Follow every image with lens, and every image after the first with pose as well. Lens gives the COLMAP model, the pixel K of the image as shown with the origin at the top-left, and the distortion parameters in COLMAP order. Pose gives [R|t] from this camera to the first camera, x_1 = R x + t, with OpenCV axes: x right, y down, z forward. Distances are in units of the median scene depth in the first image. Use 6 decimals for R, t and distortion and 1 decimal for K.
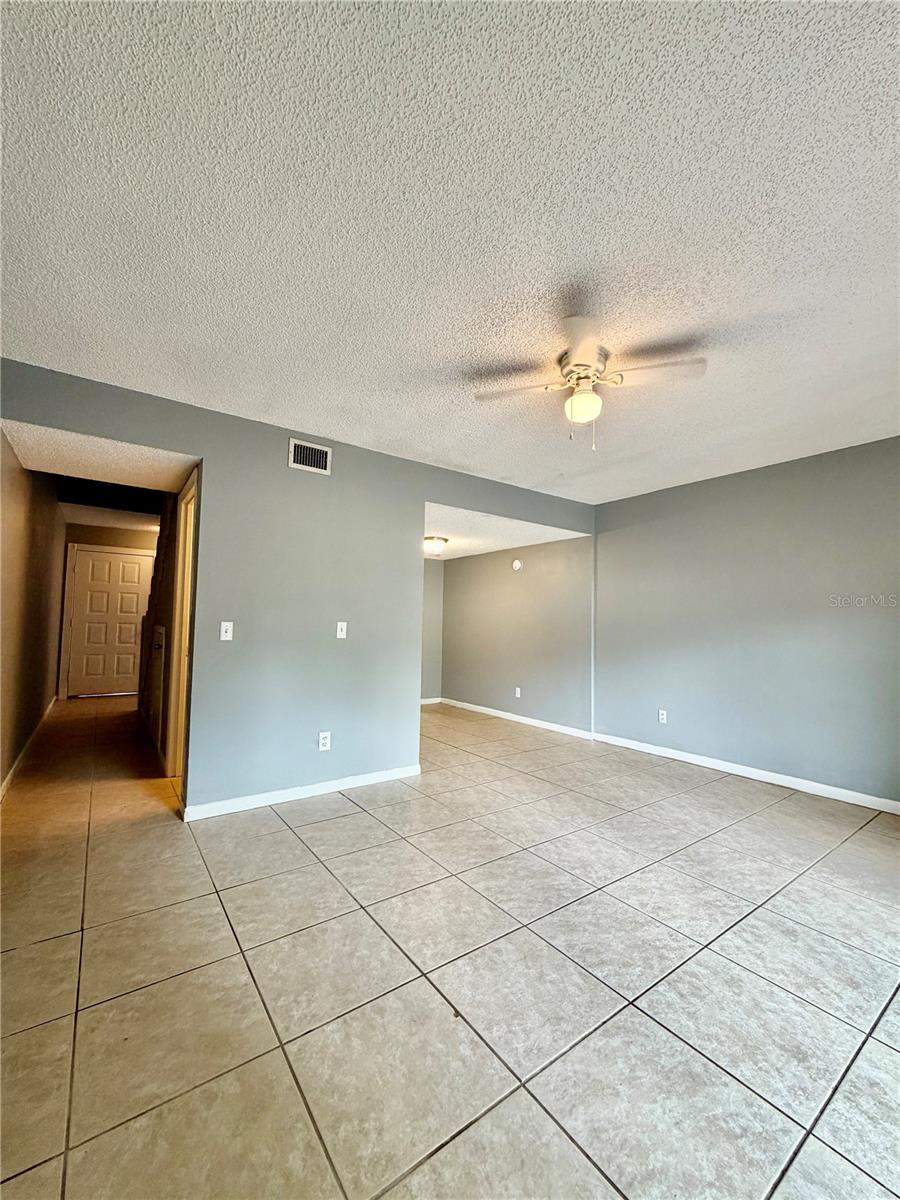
lens RADIAL K [[479.5, 0, 451.0], [0, 479.5, 597.9], [0, 0, 1]] dist [-0.001465, 0.000268]
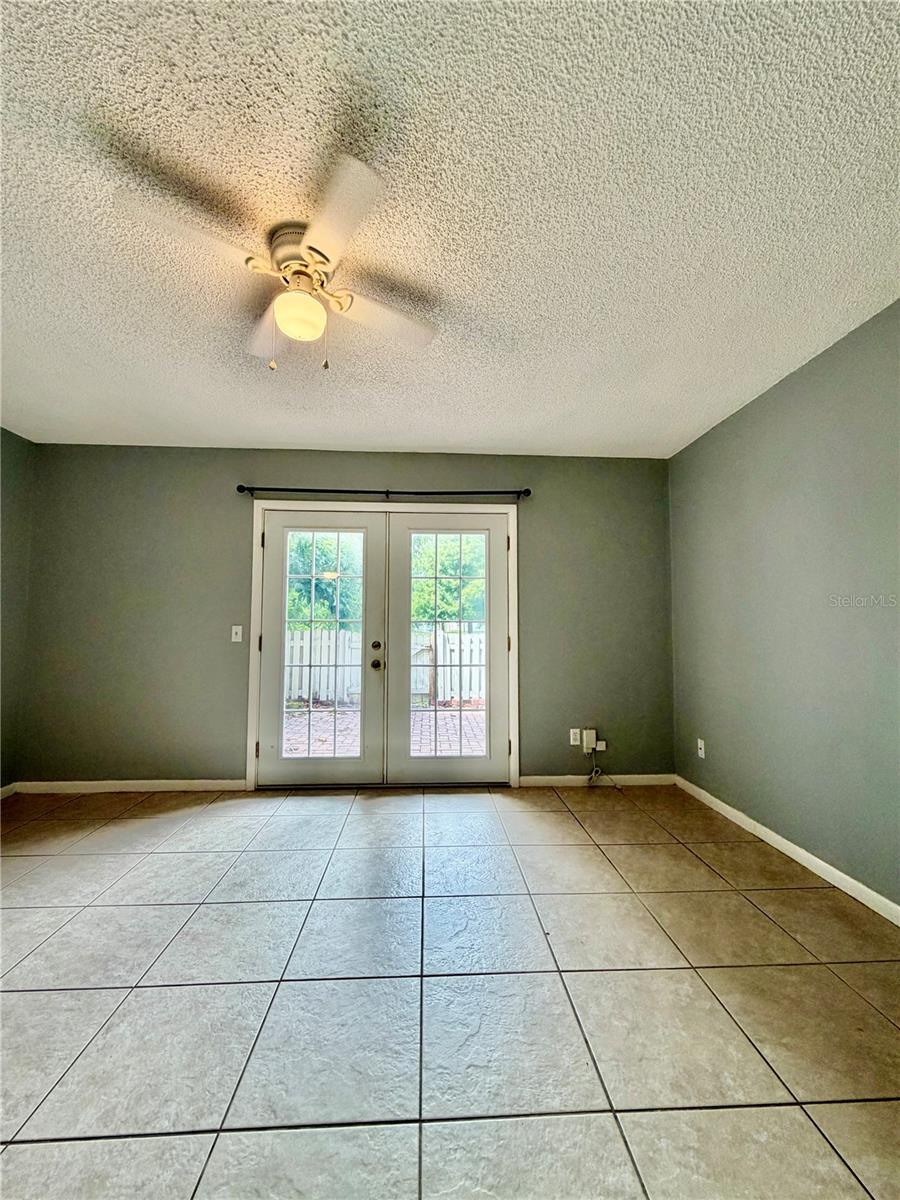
lens RADIAL K [[479.5, 0, 451.0], [0, 479.5, 597.9], [0, 0, 1]] dist [-0.001465, 0.000268]
pose [[-0.839423, 0.011982, 0.543347, -0.240525], [-0.049098, 0.993997, -0.097772, 0.062915], [-0.541257, -0.108749, -0.833795, 1.164916]]
